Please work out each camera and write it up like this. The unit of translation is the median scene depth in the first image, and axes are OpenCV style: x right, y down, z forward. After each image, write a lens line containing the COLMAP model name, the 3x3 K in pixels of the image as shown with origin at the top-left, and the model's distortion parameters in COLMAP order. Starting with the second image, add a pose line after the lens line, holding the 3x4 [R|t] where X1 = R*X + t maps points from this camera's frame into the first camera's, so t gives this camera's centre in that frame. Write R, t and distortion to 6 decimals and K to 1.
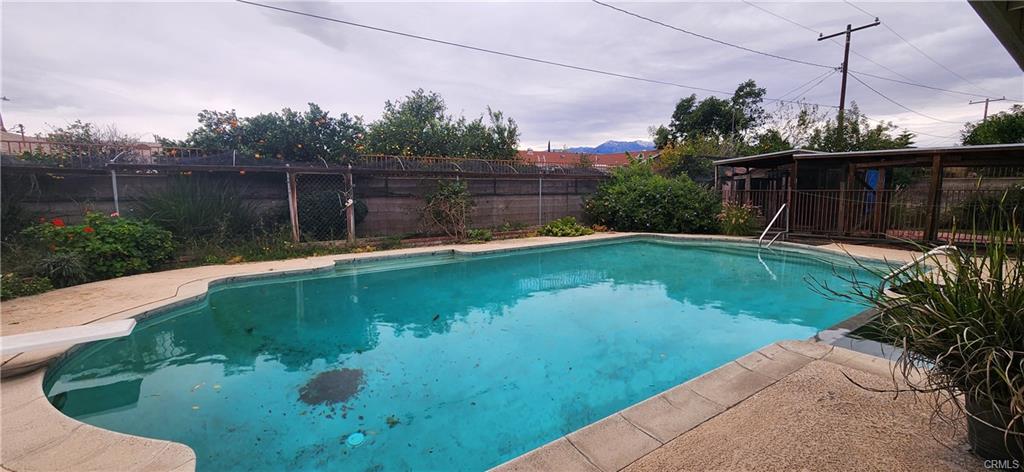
lens RADIAL K [[418.5, 0, 514.9], [0, 418.5, 233.5], [0, 0, 1]] dist [-0.000979, 0.001689]
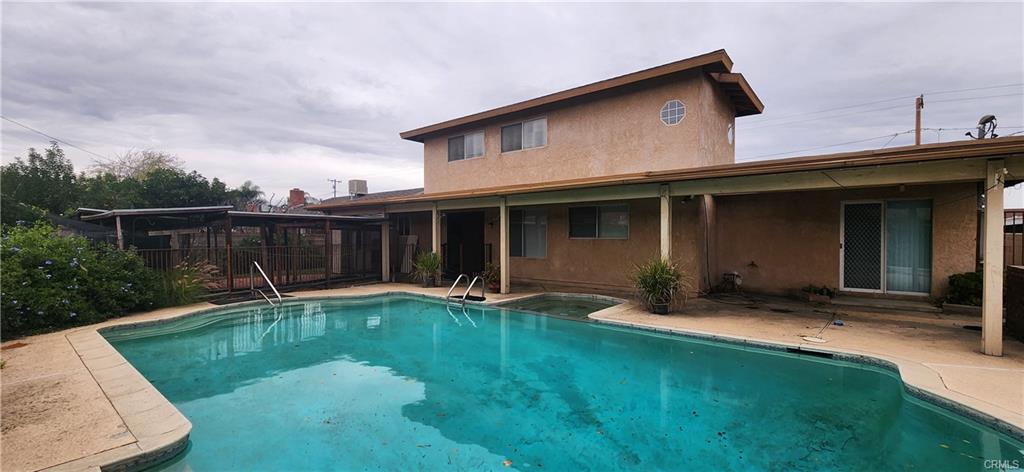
lens RADIAL K [[418.5, 0, 521.6], [0, 418.5, 242.9], [0, 0, 1]] dist [-0.000979, 0.001689]
pose [[-0.294674, -0.010633, 0.955539, -0.421006], [0.108242, 0.993131, 0.044431, -0.081323], [-0.949448, 0.116522, -0.291499, 0.611892]]
